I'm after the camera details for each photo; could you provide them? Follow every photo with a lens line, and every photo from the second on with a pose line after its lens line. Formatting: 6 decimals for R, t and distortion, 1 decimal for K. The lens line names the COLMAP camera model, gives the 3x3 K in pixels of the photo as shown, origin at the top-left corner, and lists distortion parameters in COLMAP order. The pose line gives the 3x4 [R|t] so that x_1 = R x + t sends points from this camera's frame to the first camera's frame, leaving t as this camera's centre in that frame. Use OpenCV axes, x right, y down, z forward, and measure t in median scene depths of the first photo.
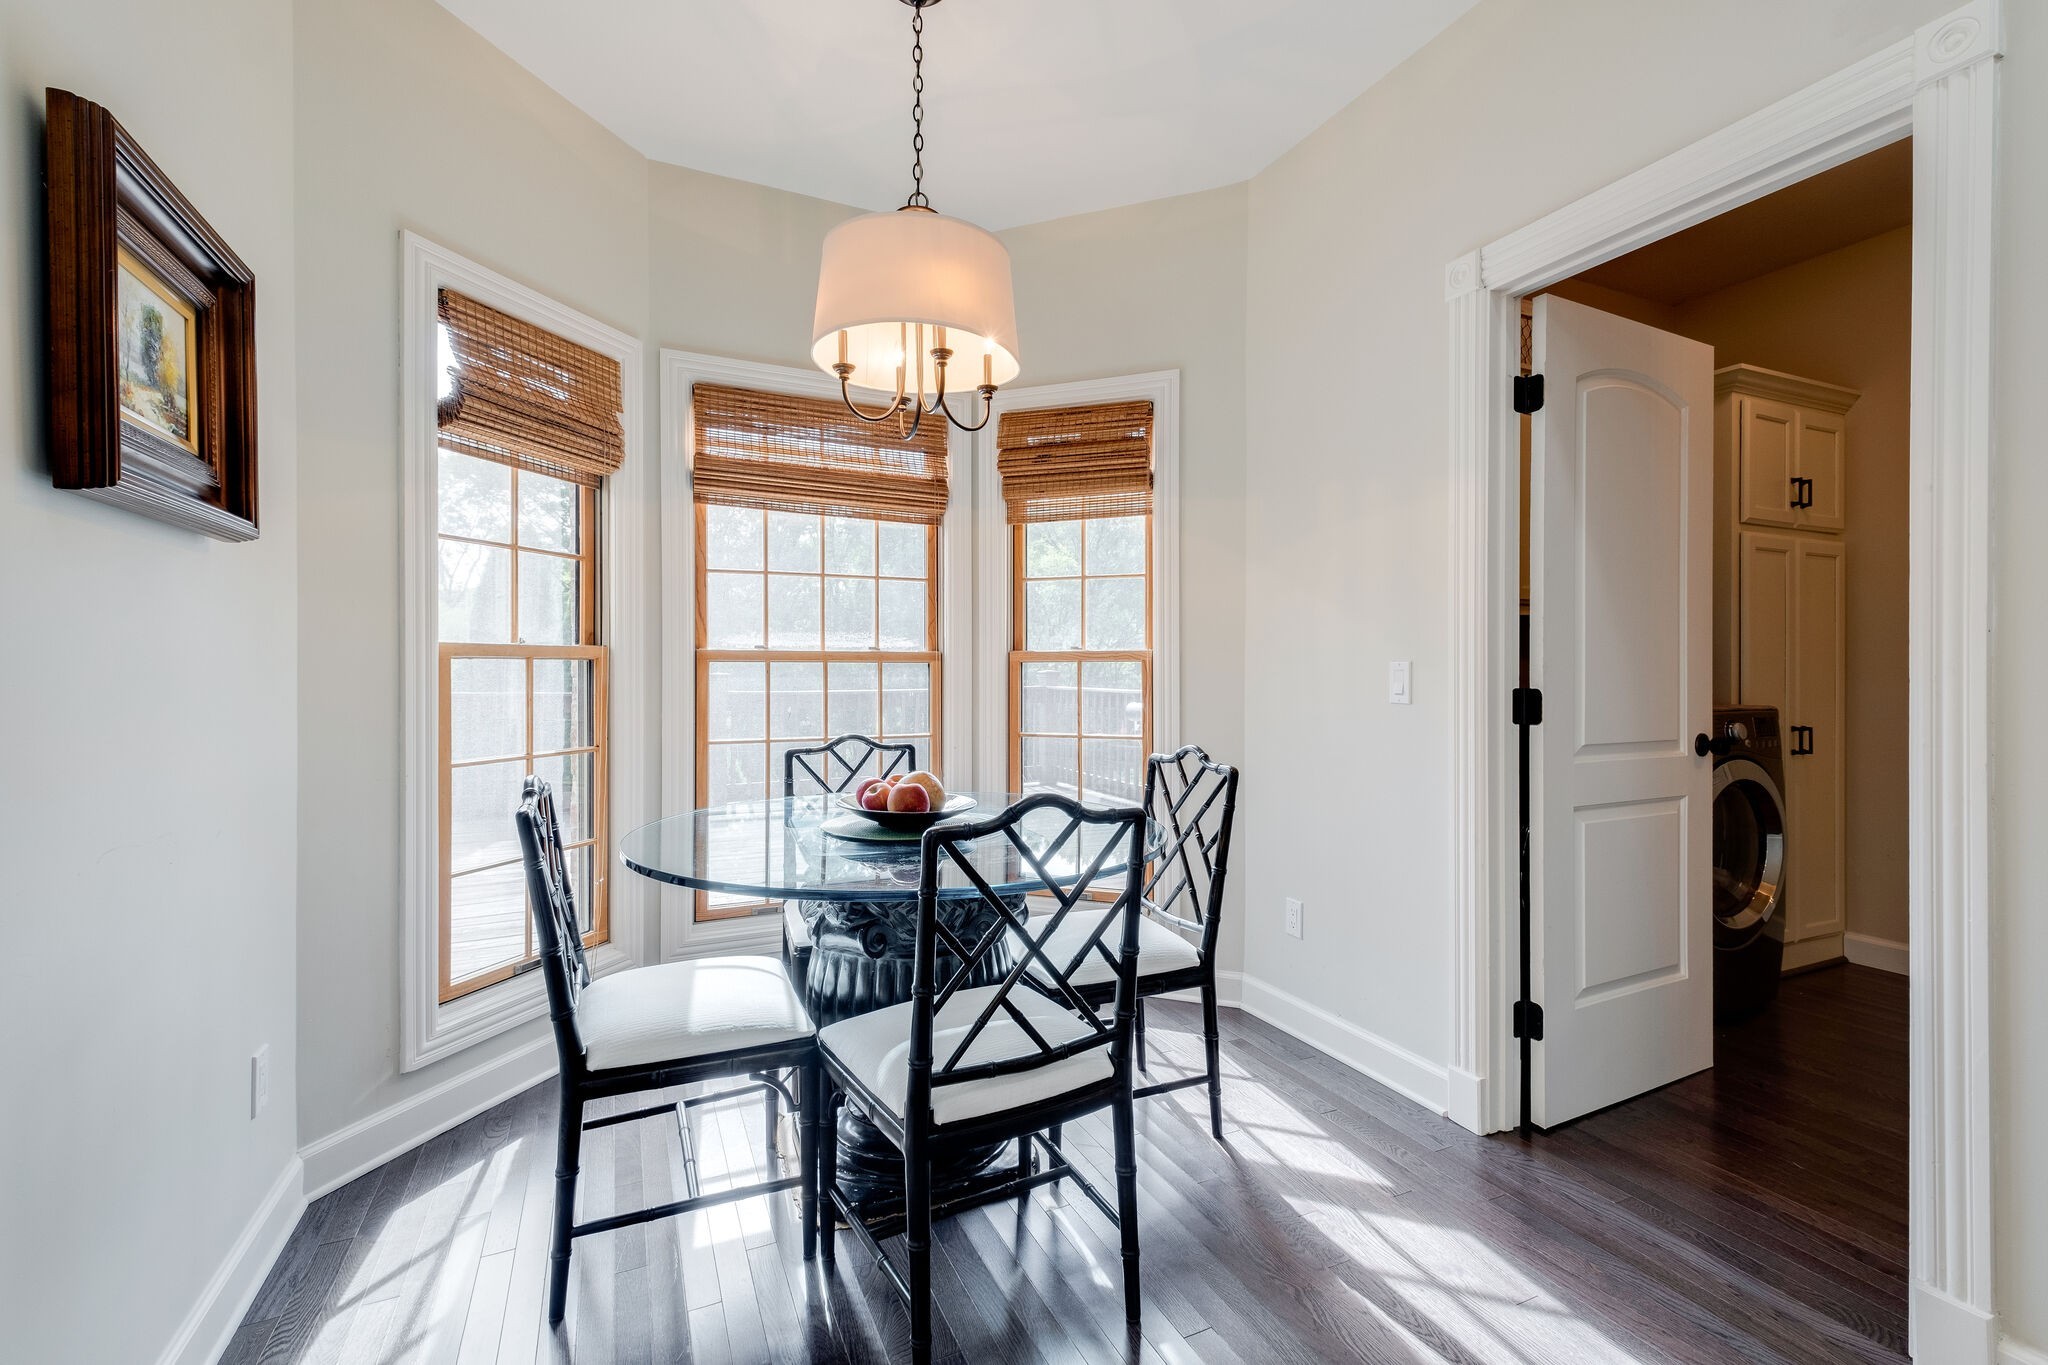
lens RADIAL K [[861.2, 0, 1034.8], [0, 861.2, 671.7], [0, 0, 1]] dist [0.015715, -0.008905]
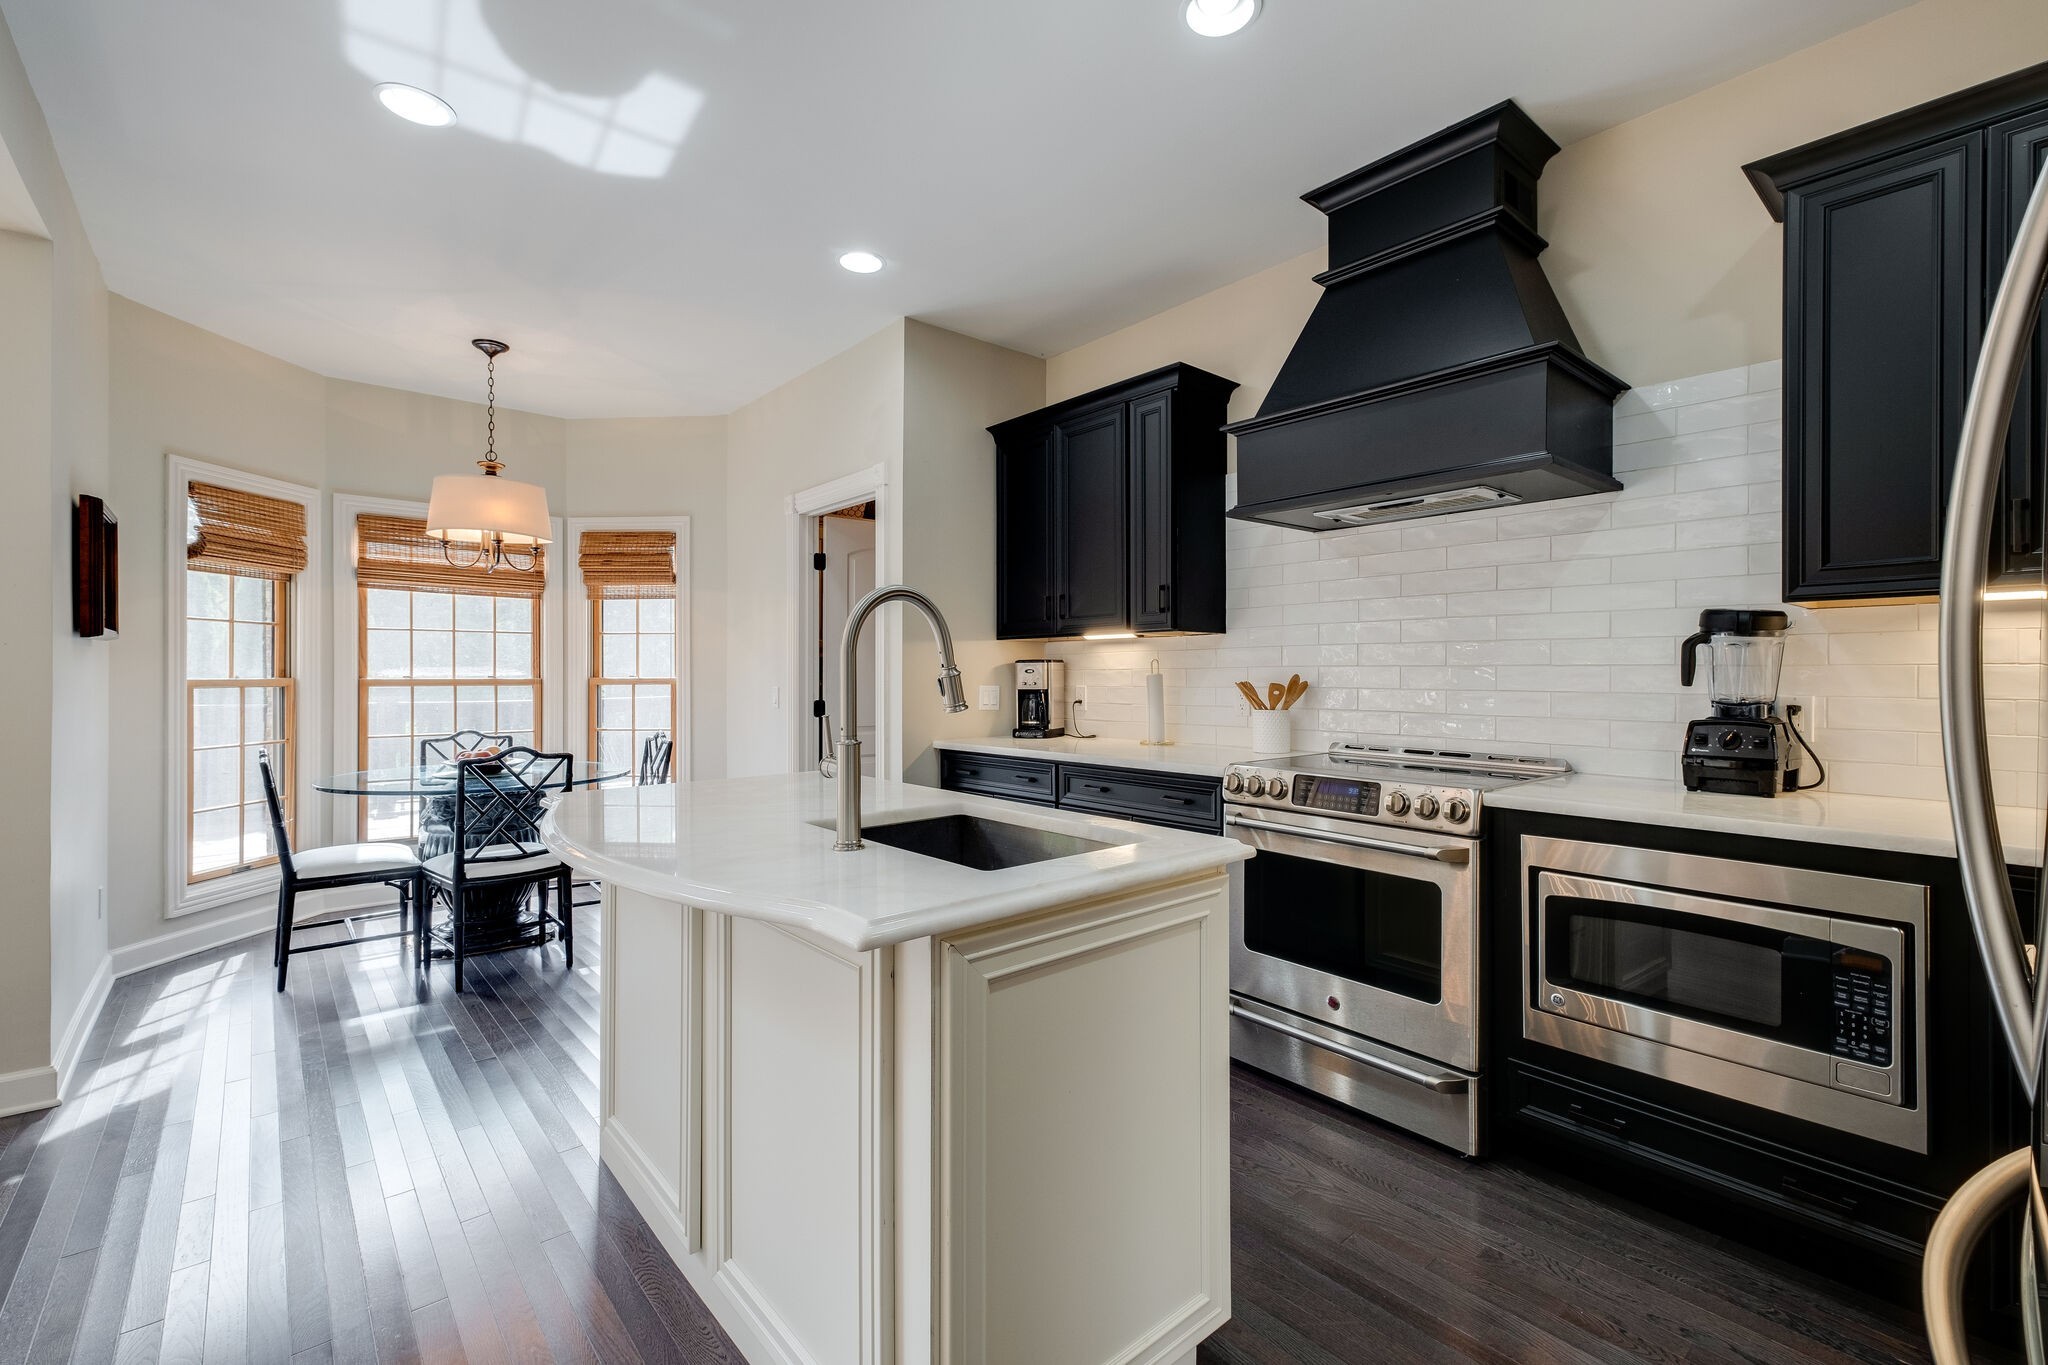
lens RADIAL K [[861.2, 0, 1034.8], [0, 861.2, 671.7], [0, 0, 1]] dist [0.015715, -0.008905]
pose [[0.961224, 0.000292, 0.275769, 0.396621], [0.001048, 0.999988, -0.004713, -0.032552], [-0.275767, 0.004819, 0.961212, -0.957131]]
